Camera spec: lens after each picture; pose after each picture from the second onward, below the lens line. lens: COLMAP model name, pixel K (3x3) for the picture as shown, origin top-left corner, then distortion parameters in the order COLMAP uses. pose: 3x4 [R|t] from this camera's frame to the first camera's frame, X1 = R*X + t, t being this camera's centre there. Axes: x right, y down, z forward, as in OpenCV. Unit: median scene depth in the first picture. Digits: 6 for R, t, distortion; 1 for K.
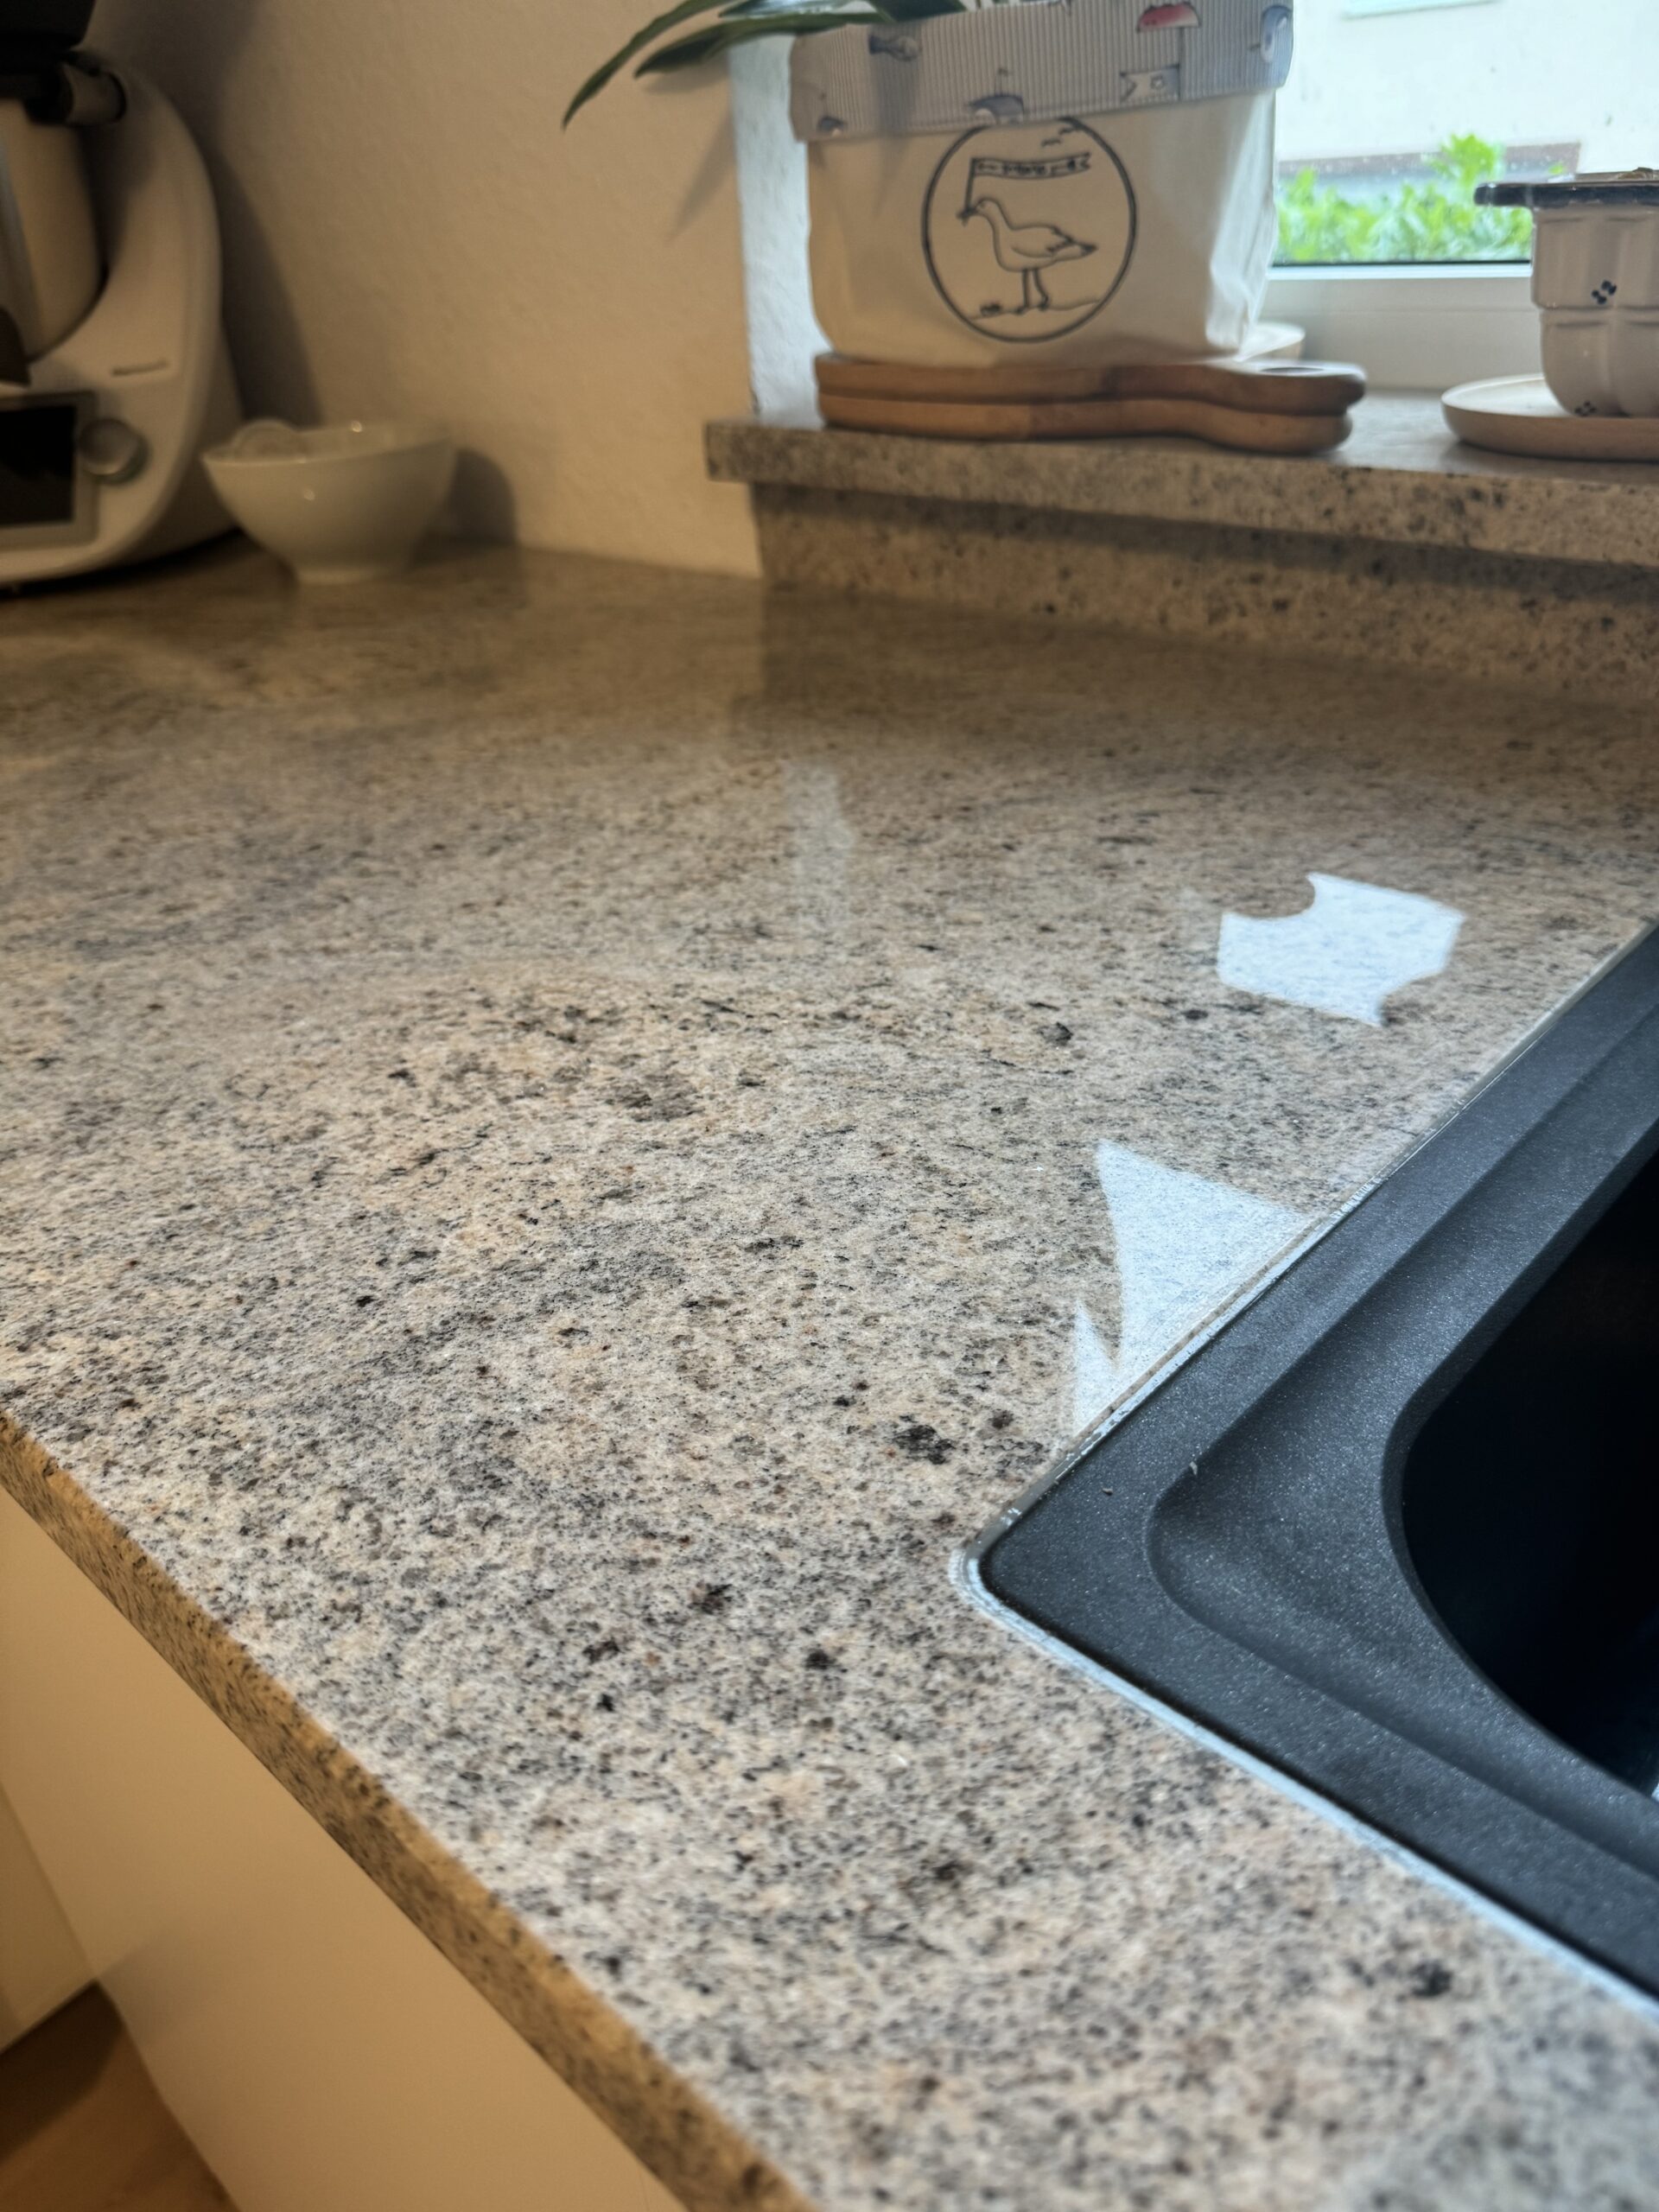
lens RADIAL K [[1588.6, 0, 829.5], [0, 1588.6, 1106.0], [0, 0, 1]] dist [-0.047308, -0.000035]
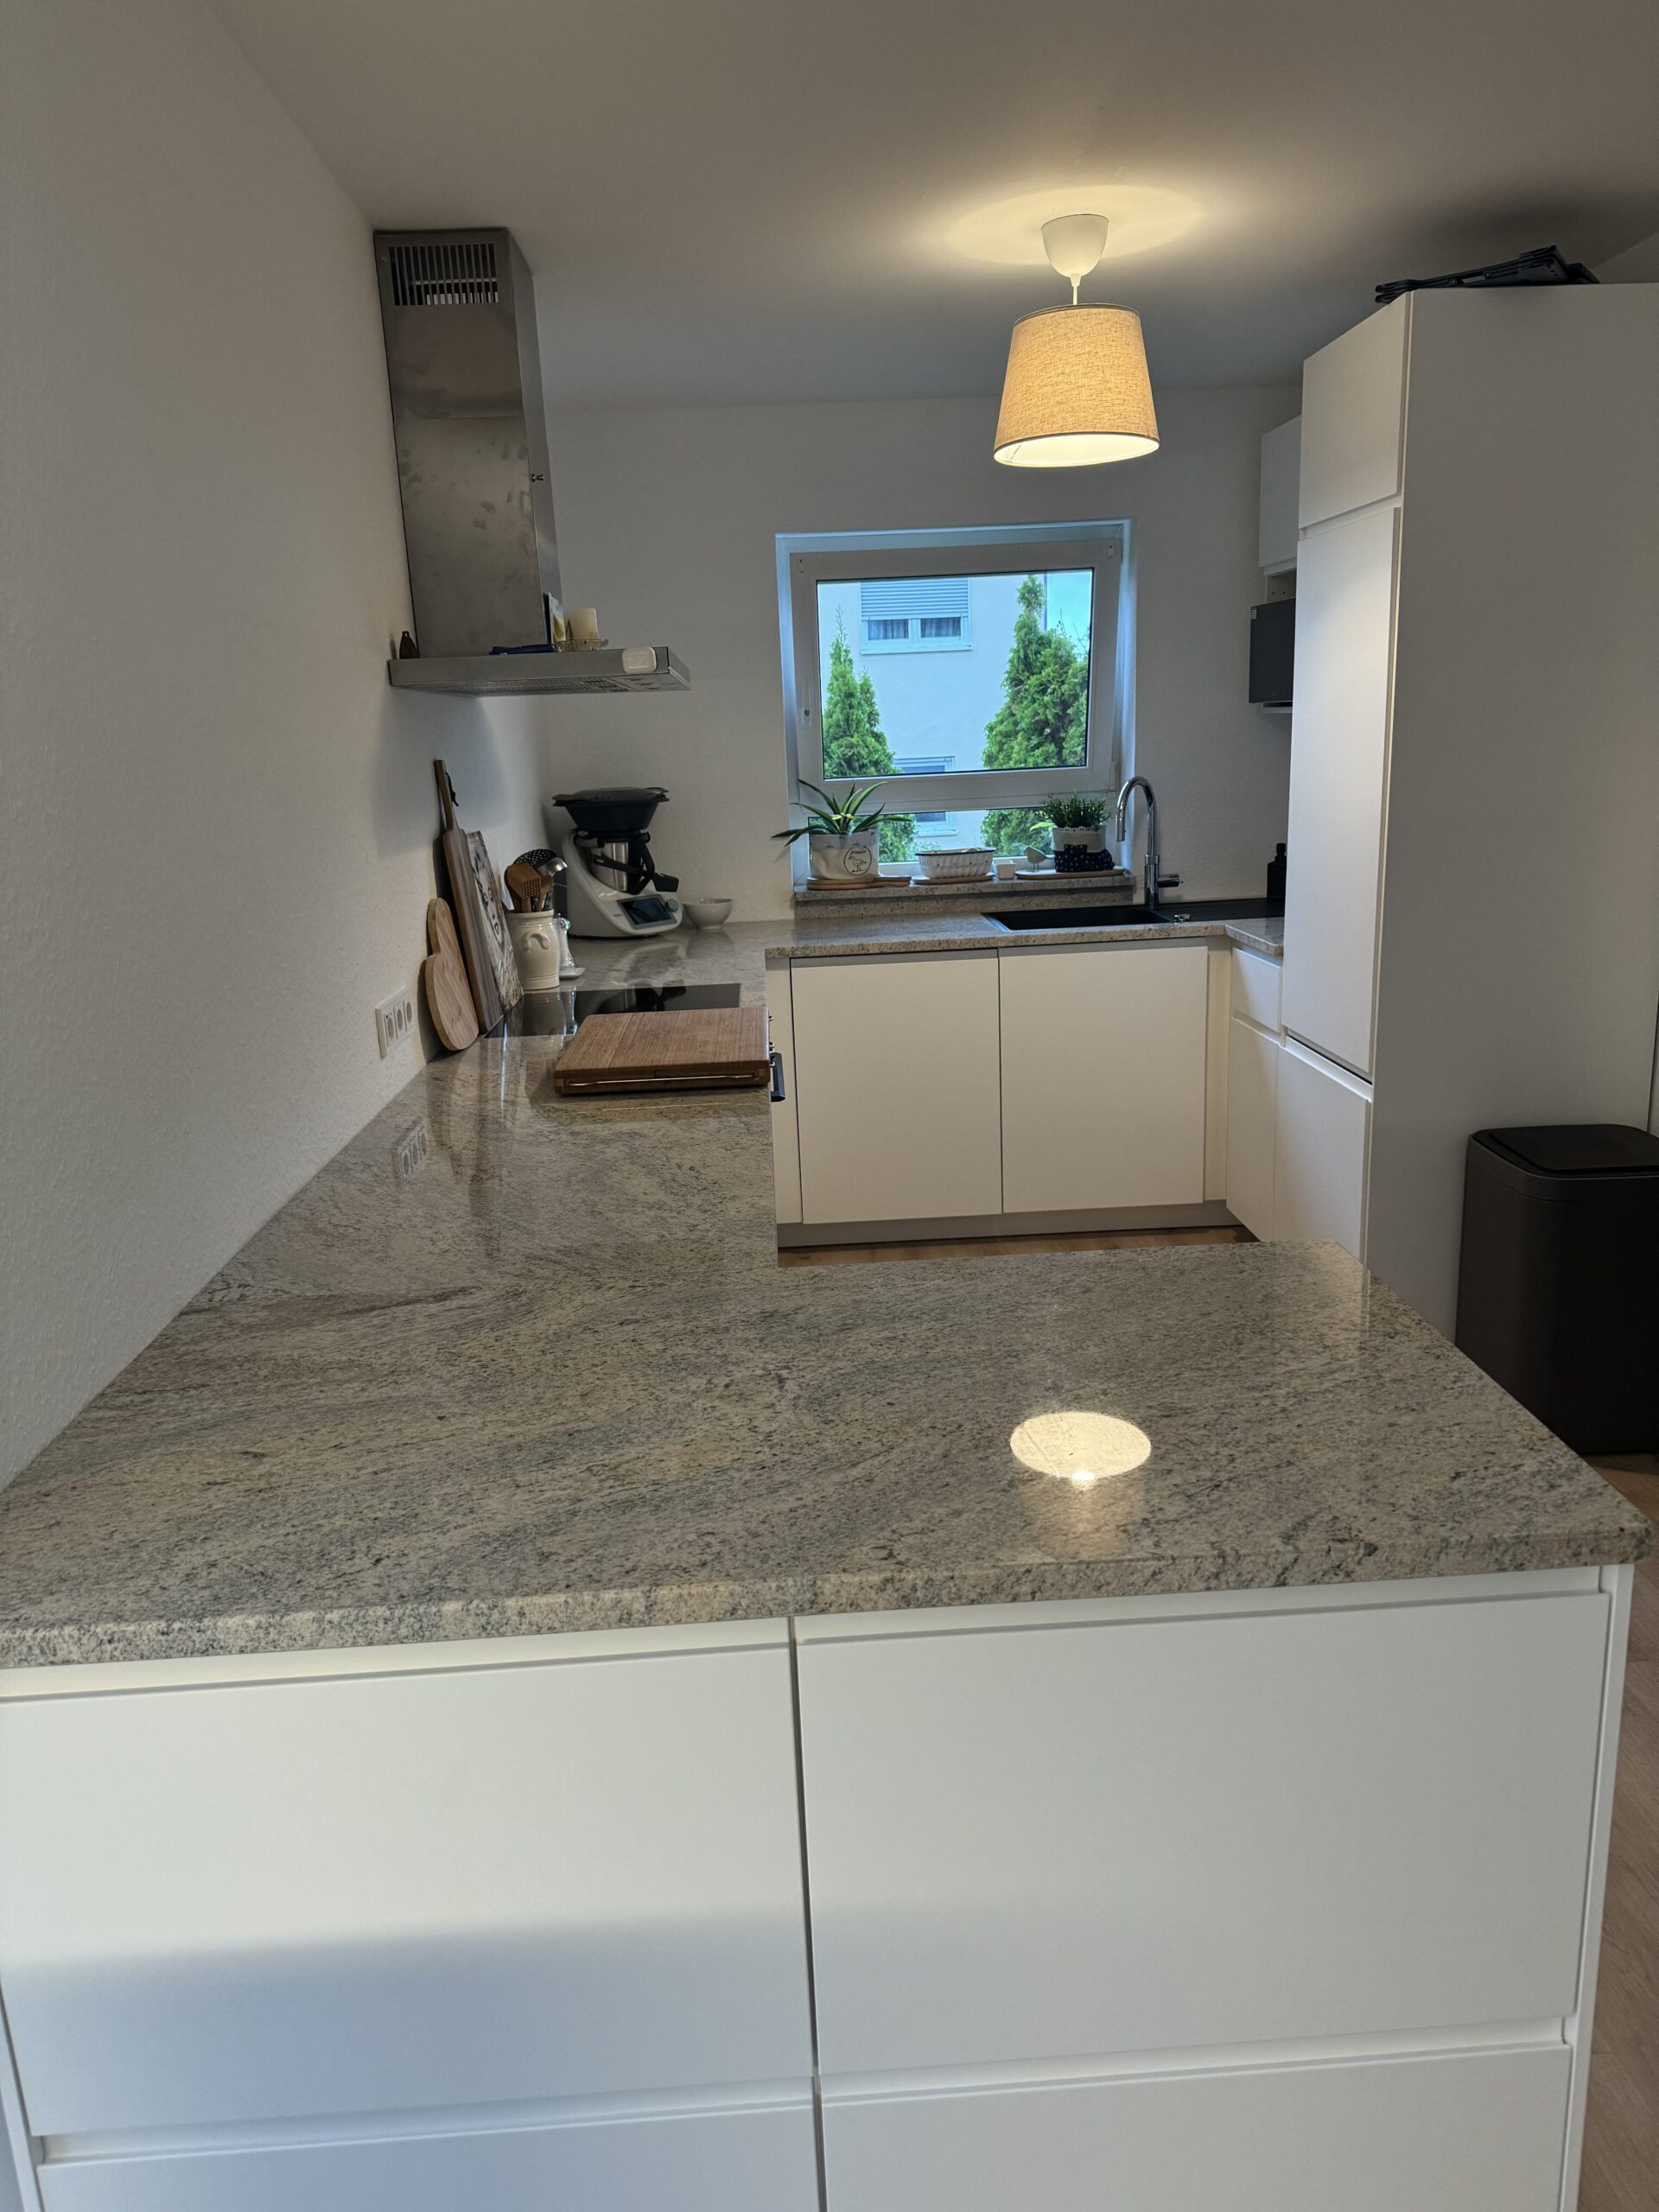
lens RADIAL K [[1508.6, 0, 829.5], [0, 1508.6, 1106.0], [0, 0, 1]] dist [0.080881, -0.108399]
pose [[0.703786, -0.145204, 0.695414, -4.819626], [0.352237, 0.921415, -0.164084, 1.513150], [-0.616939, 0.360431, 0.699625, -3.250080]]
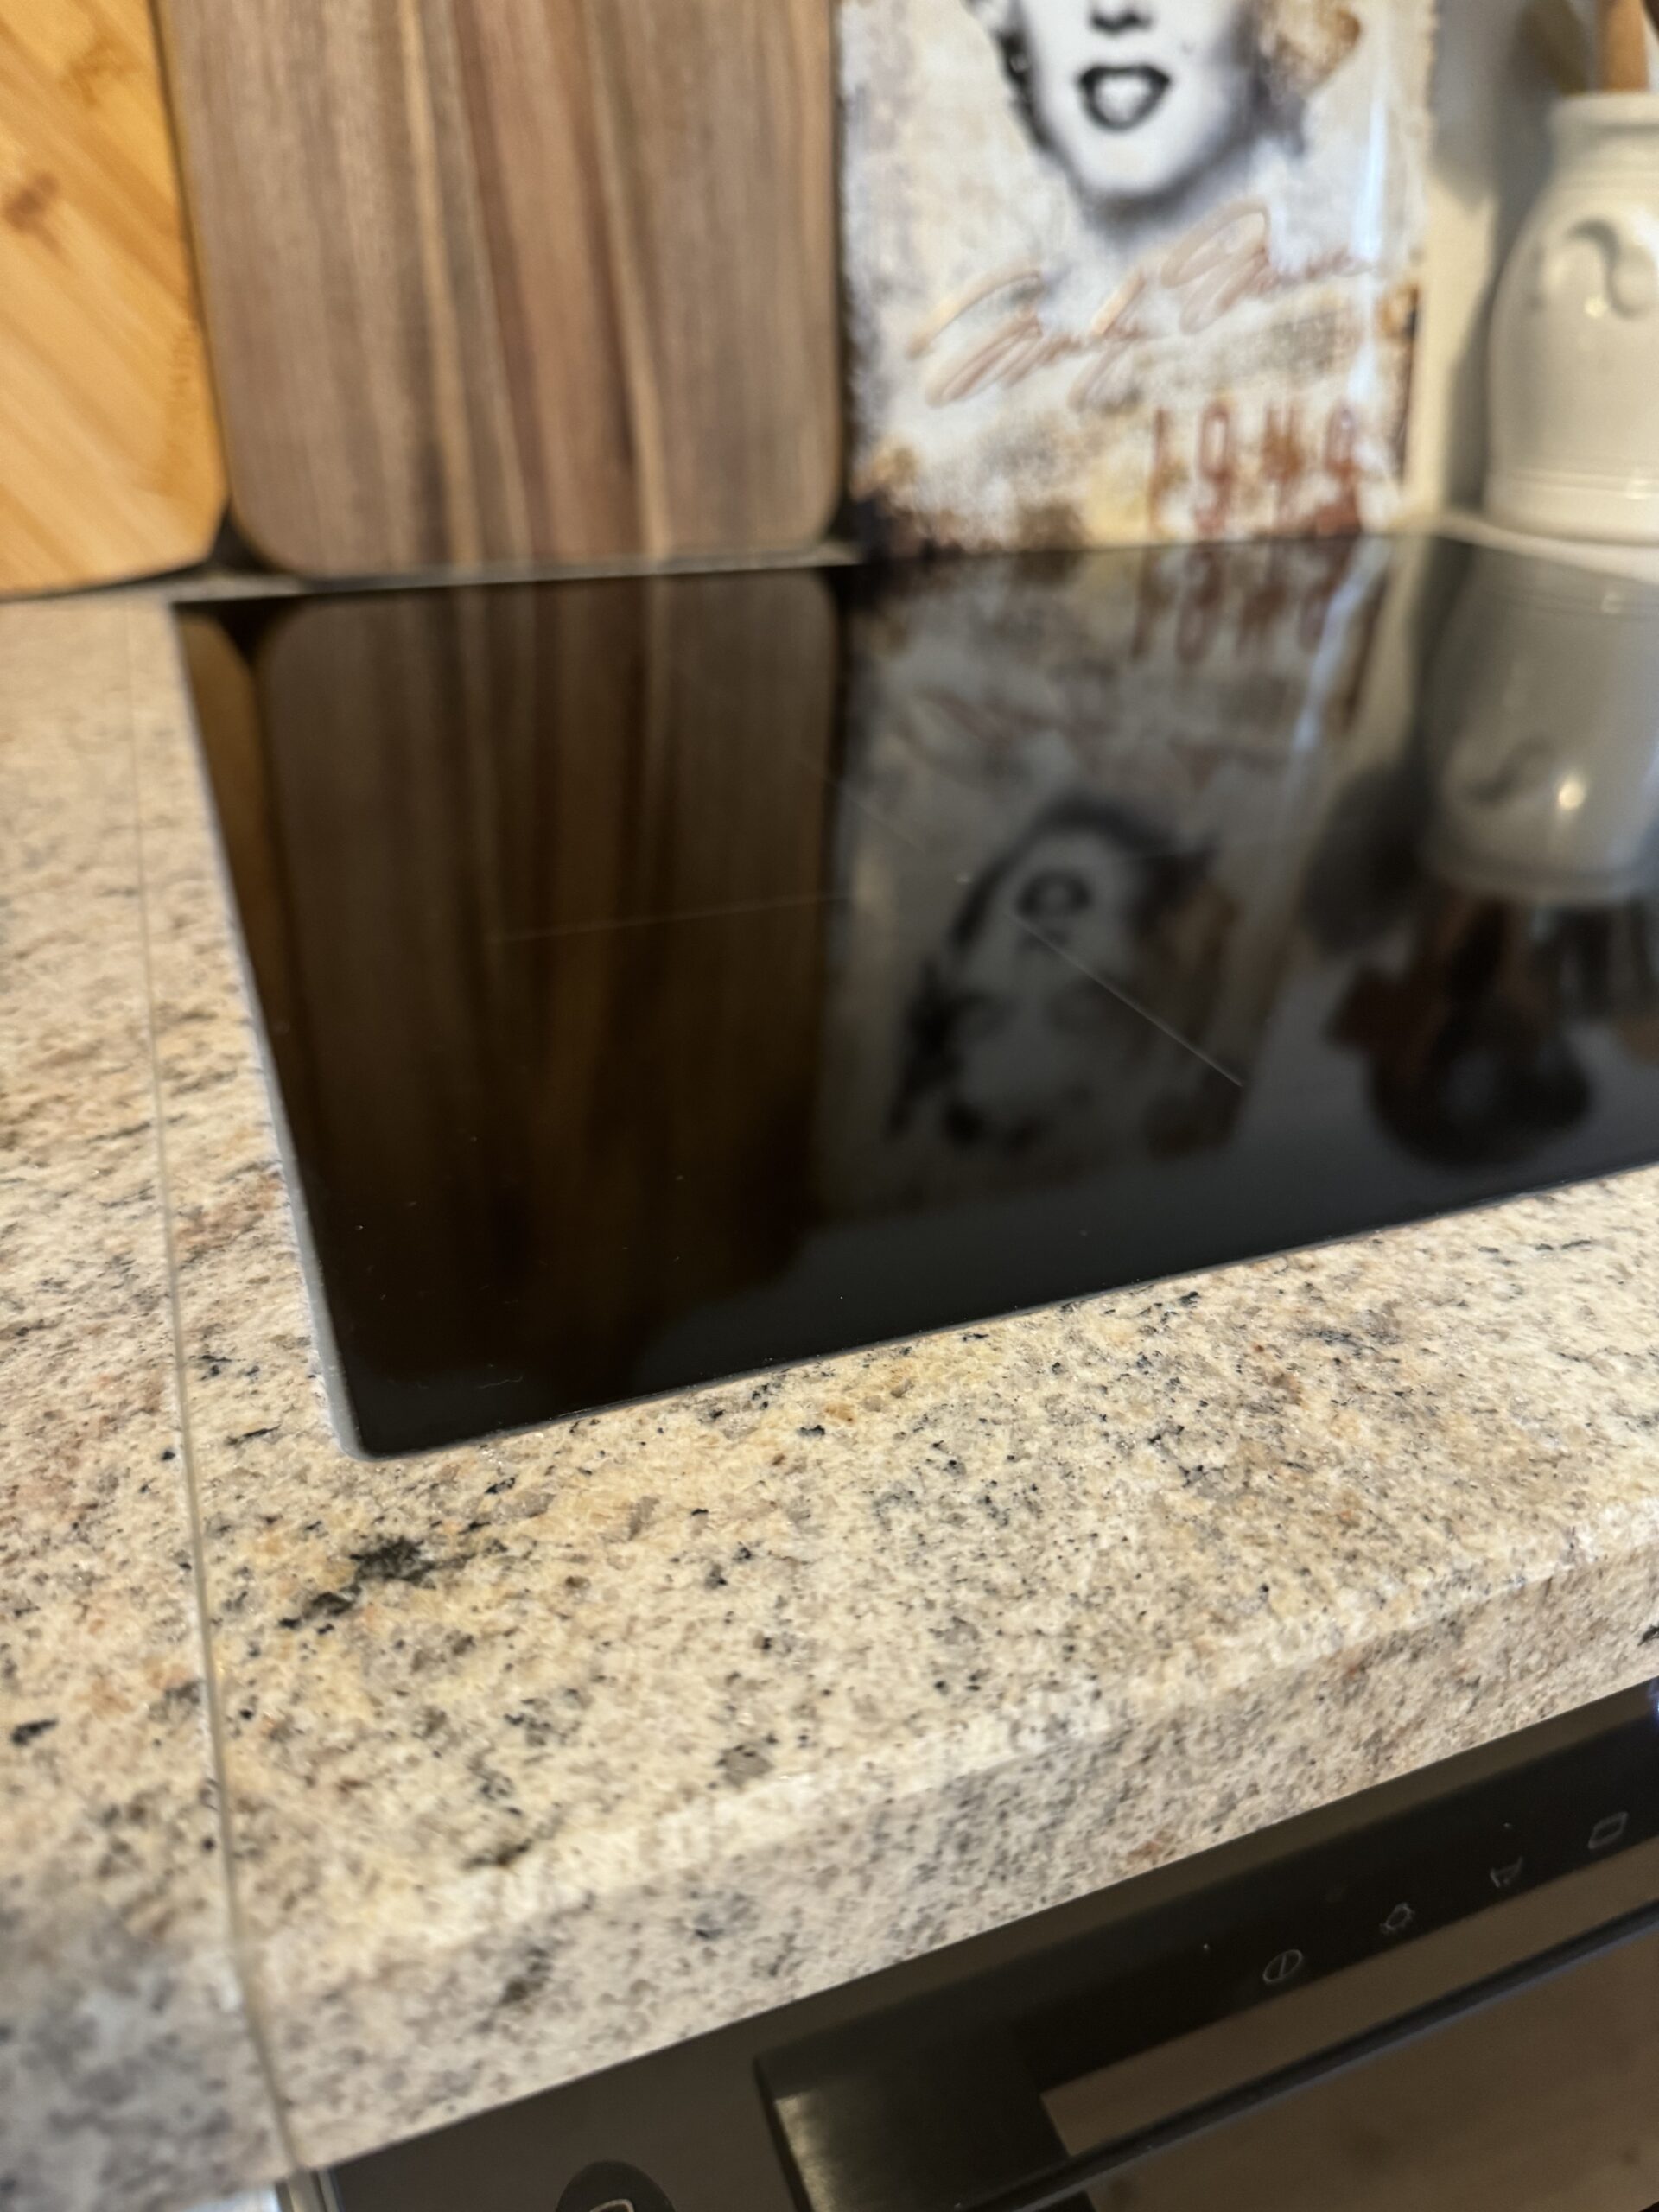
lens RADIAL K [[1588.6, 0, 829.5], [0, 1588.6, 1106.0], [0, 0, 1]] dist [-0.047308, -0.000035]
pose [[0.896531, 0.262747, -0.356645, -1.856273], [-0.261849, 0.963720, 0.051758, 0.424972], [0.357305, 0.046984, 0.932805, -0.373884]]
